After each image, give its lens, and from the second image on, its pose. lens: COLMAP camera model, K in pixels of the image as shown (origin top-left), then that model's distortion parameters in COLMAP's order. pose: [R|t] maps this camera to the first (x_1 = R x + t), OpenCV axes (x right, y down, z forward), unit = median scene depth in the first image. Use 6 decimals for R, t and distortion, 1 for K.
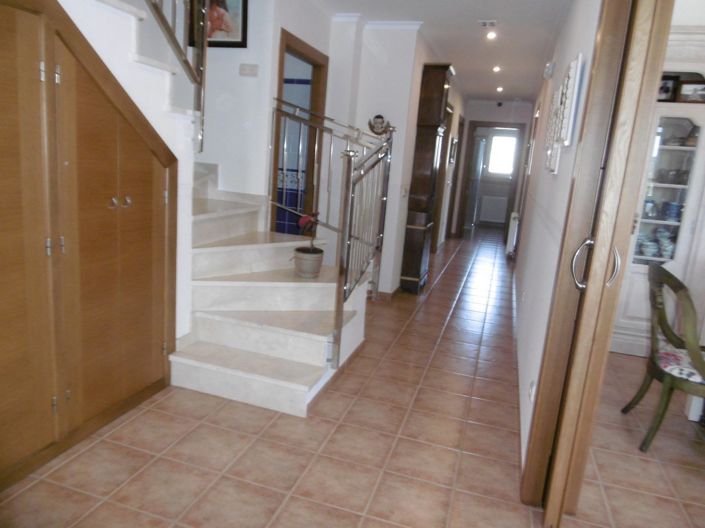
lens RADIAL K [[498.5, 0, 354.9], [0, 498.5, 260.8], [0, 0, 1]] dist [-0.004379, -0.007807]
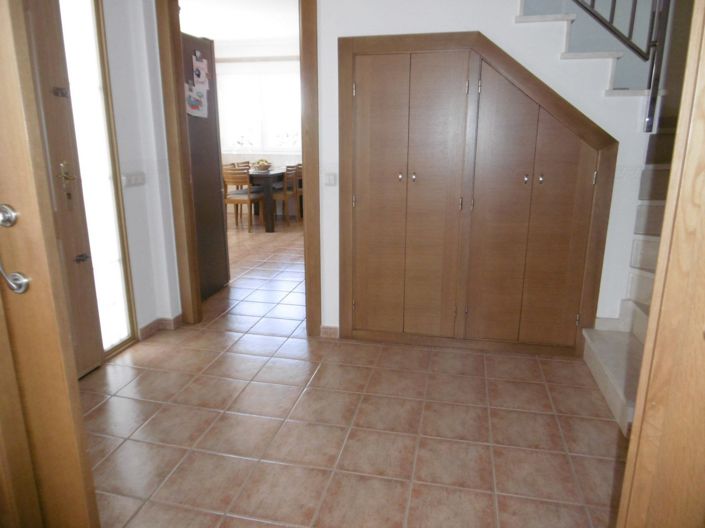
lens RADIAL K [[498.5, 0, 352.5], [0, 498.5, 265.6], [0, 0, 1]] dist [-0.004379, -0.007807]
pose [[0.072307, 0.162849, -0.983998, 0.762798], [-0.184154, 0.971798, 0.147298, -0.008984], [0.980234, 0.170556, 0.100257, 0.482782]]
